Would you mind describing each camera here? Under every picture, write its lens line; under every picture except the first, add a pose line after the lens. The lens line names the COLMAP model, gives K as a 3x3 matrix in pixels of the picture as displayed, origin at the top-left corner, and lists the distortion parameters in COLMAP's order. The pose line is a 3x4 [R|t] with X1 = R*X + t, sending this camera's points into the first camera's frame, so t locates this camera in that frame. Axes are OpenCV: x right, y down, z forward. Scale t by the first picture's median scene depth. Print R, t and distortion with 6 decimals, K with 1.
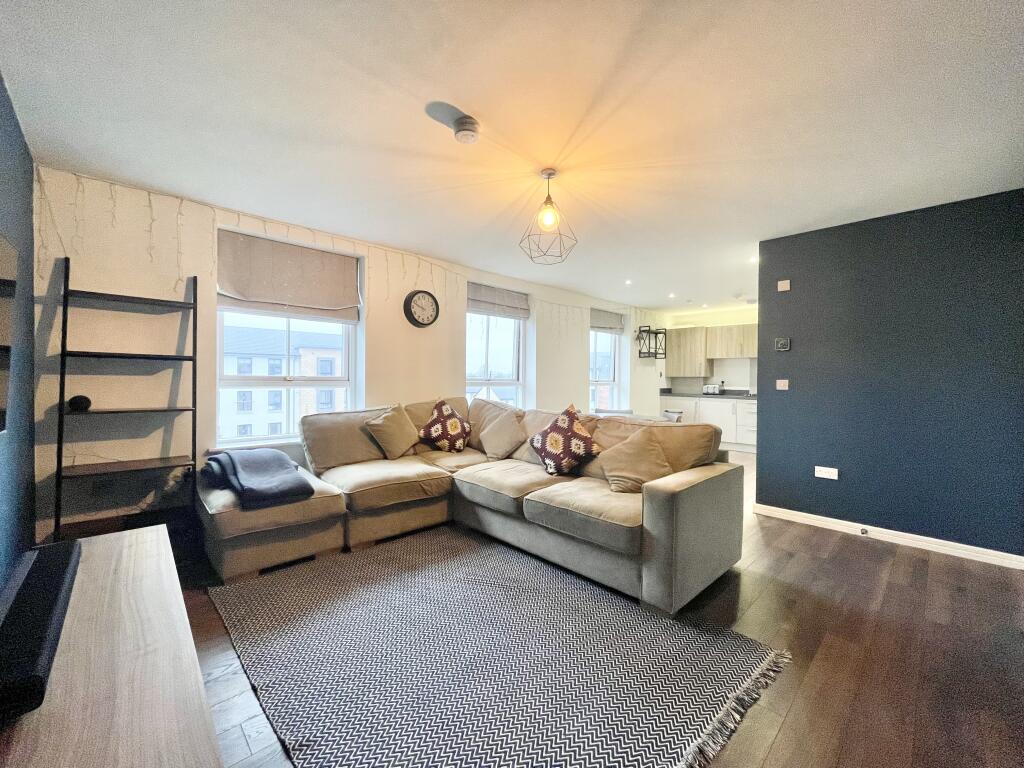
lens RADIAL K [[418.6, 0, 512.0], [0, 418.6, 384.0], [0, 0, 1]] dist [0.000624, 0.000009]
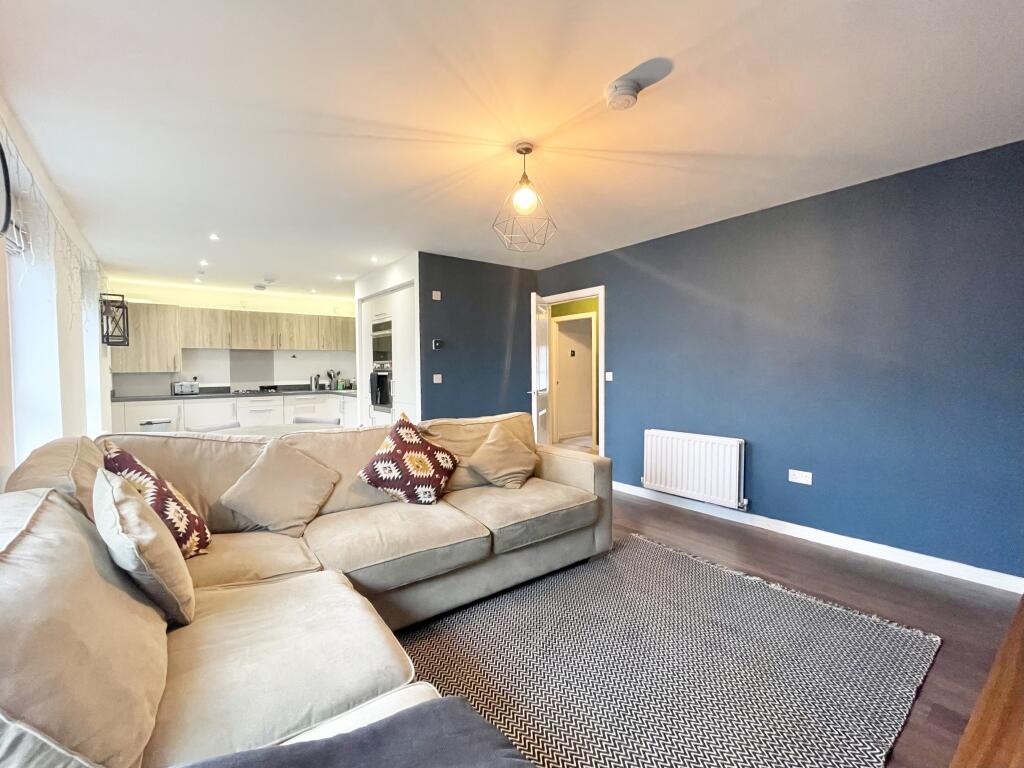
lens RADIAL K [[451.3, 0, 512.0], [0, 451.3, 384.0], [0, 0, 1]] dist [-0.000743, -0.000014]
pose [[0.098565, -0.045337, 0.994097, -0.305991], [0.023660, 0.998786, 0.043205, -0.016760], [-0.994849, 0.019262, 0.099518, 0.326341]]
